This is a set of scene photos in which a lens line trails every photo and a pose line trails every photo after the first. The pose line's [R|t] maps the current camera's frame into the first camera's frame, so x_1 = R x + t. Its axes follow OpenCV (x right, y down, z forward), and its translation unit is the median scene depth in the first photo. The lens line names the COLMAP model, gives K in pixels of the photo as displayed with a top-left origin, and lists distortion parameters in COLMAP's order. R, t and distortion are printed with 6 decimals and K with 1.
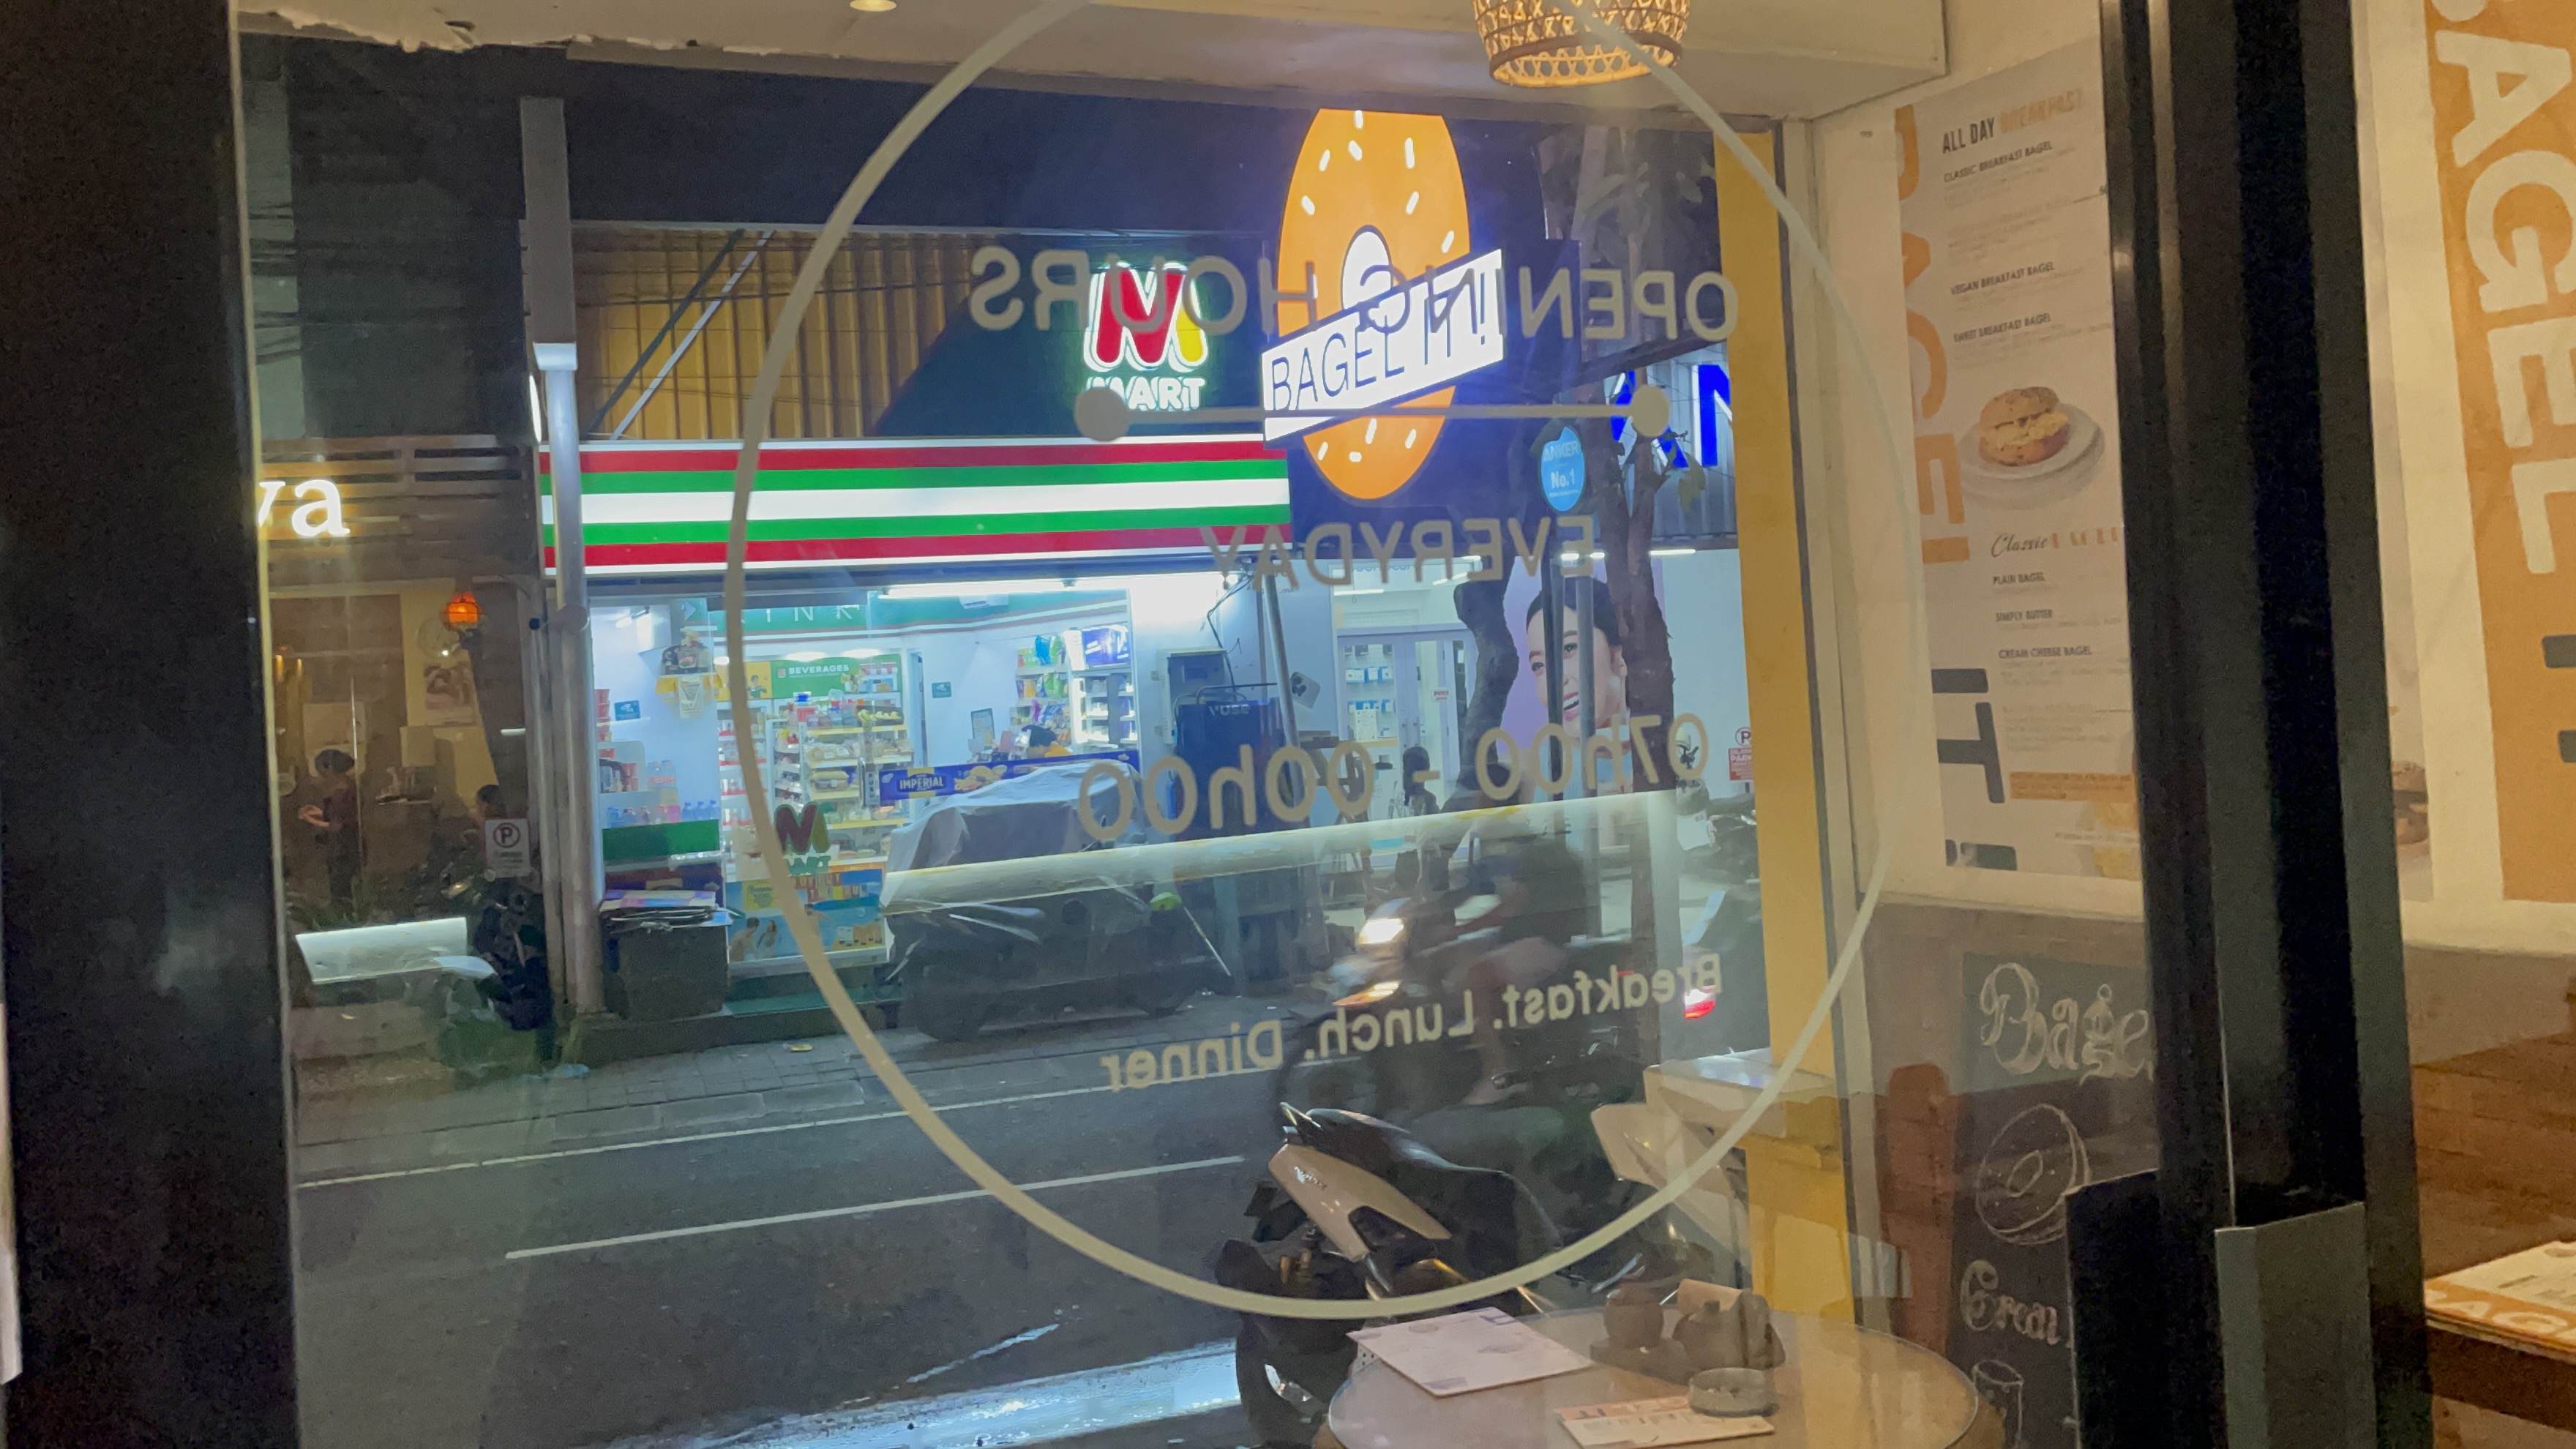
lens RADIAL K [[2134.3, 0, 1277.2], [0, 2134.3, 702.3], [0, 0, 1]] dist [0.025831, -0.040974]
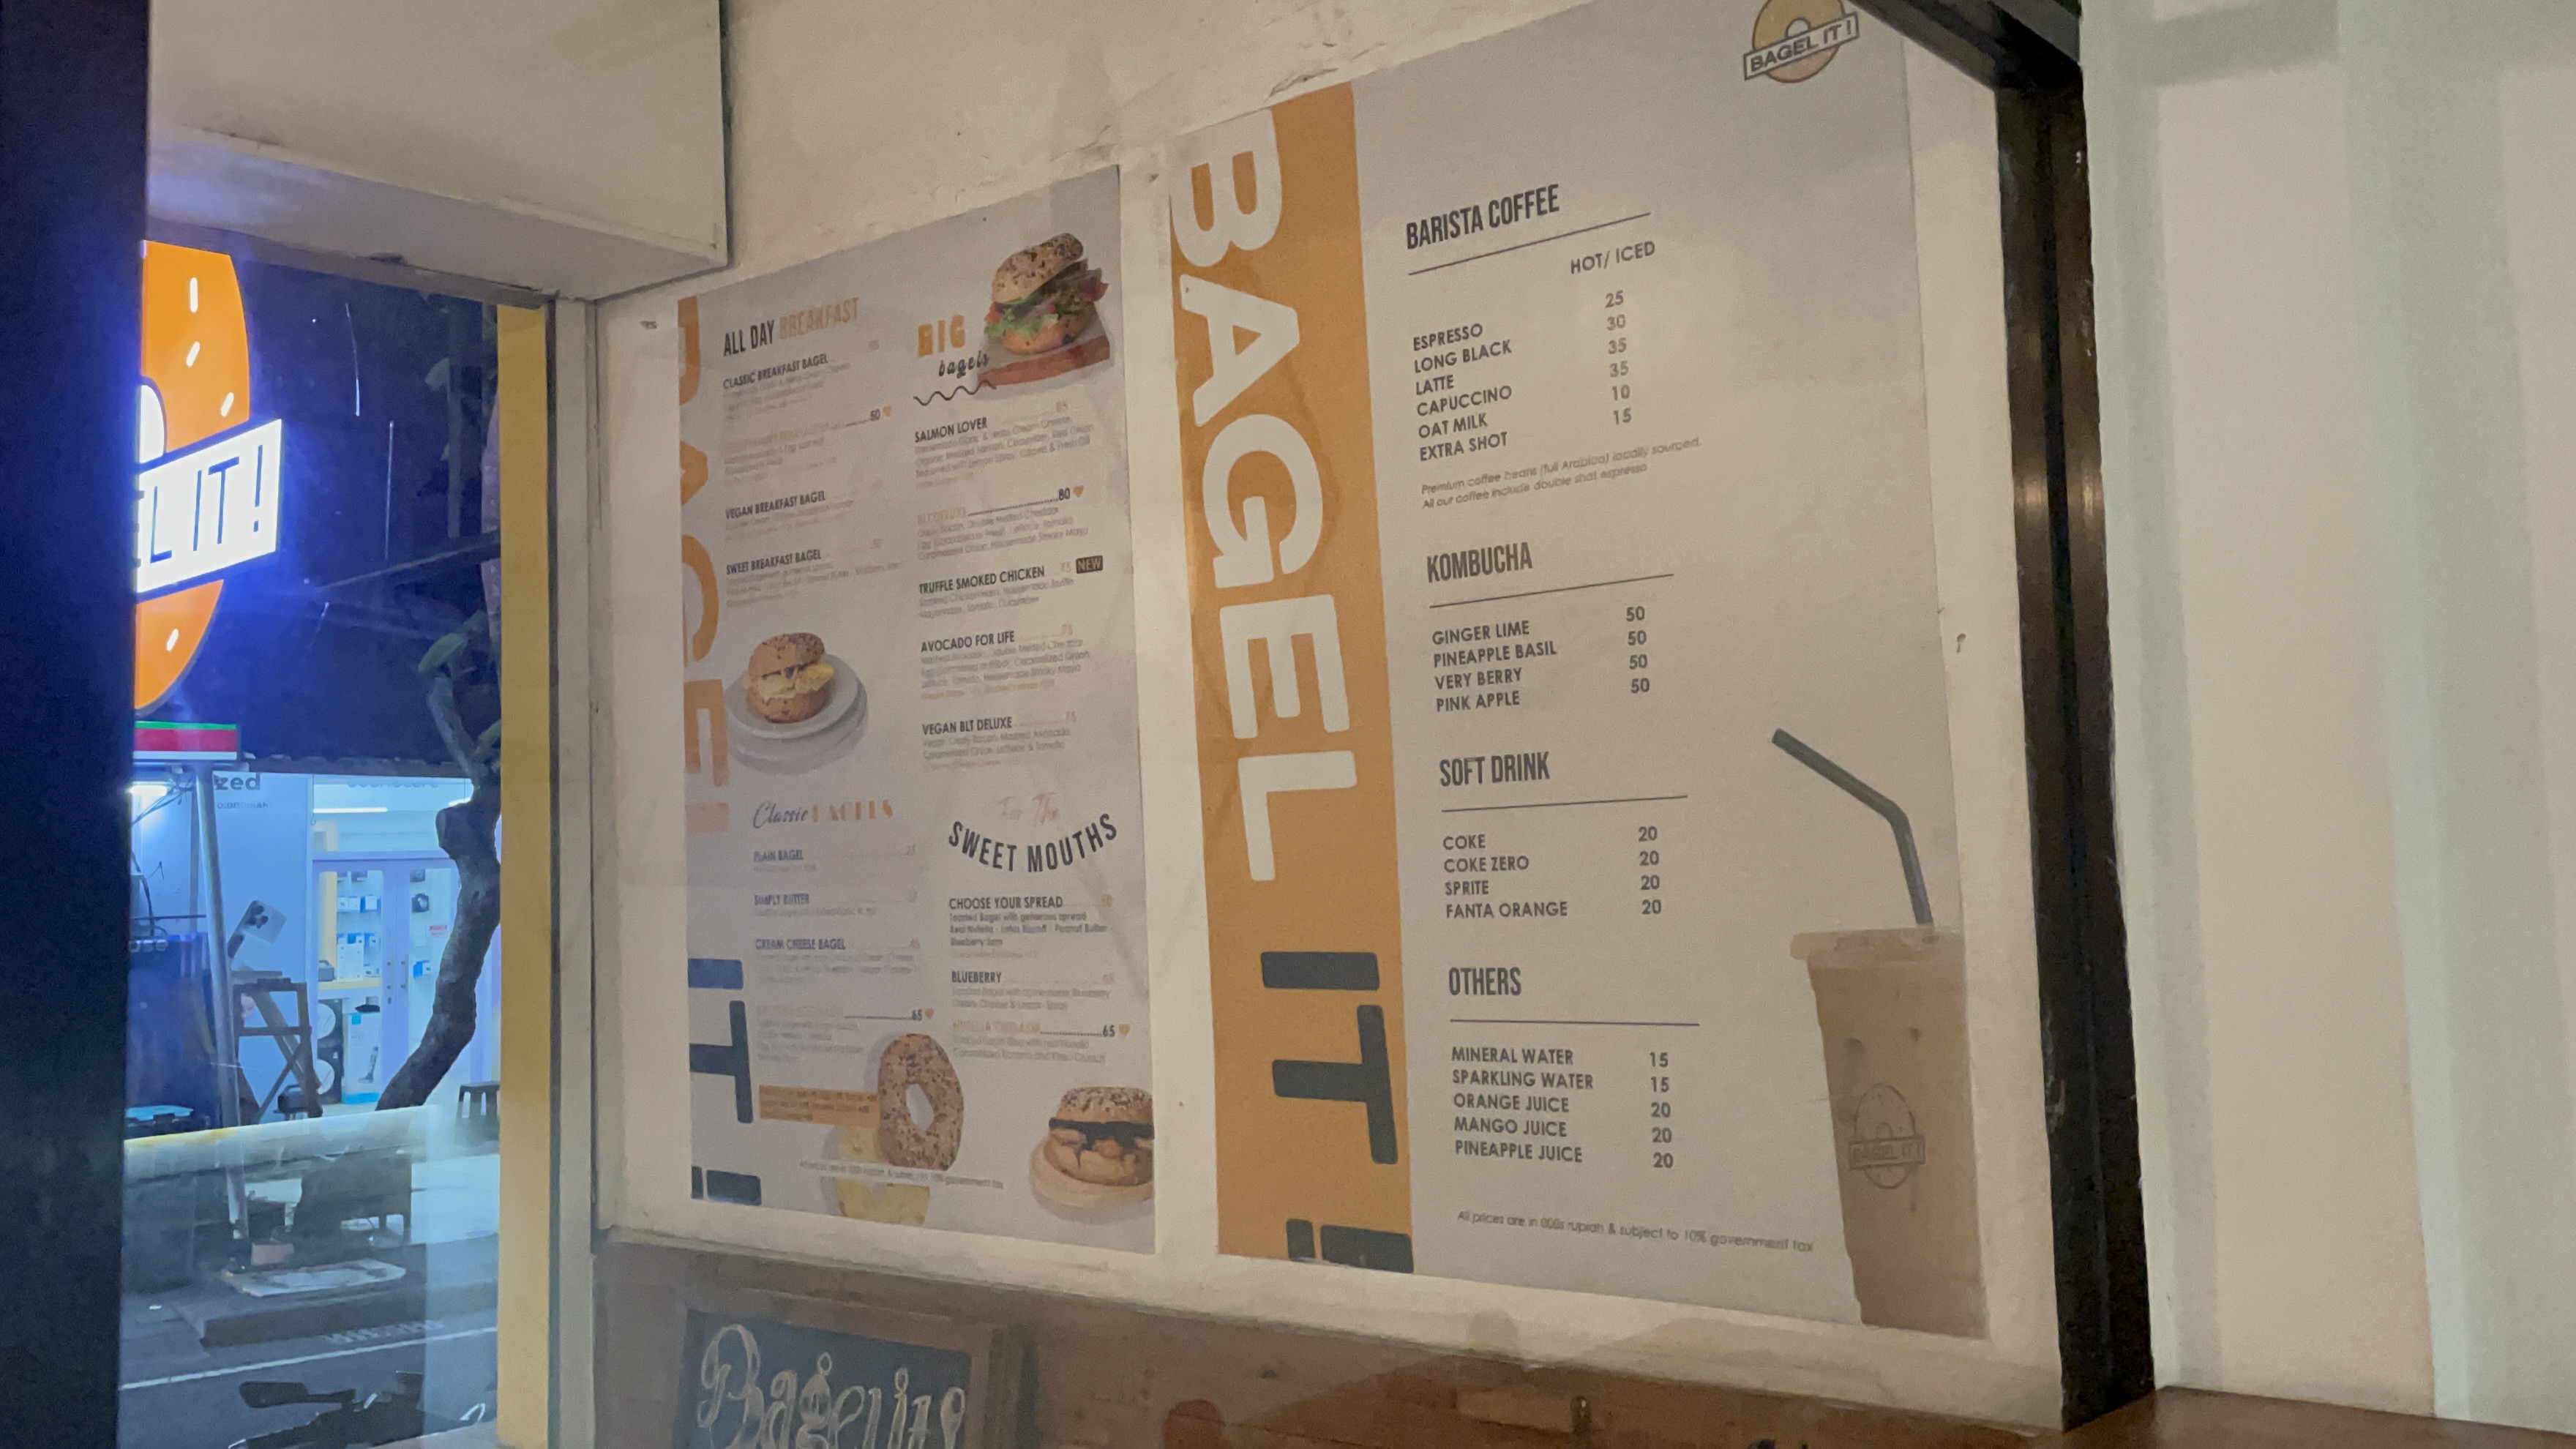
lens RADIAL K [[2134.3, 0, 1292.3], [0, 2134.3, 737.5], [0, 0, 1]] dist [0.025831, -0.040974]
pose [[0.915726, 0.057263, 0.397701, 0.192600], [-0.021080, 0.995276, -0.094767, -0.028249], [-0.401249, 0.078397, 0.912608, 0.141372]]
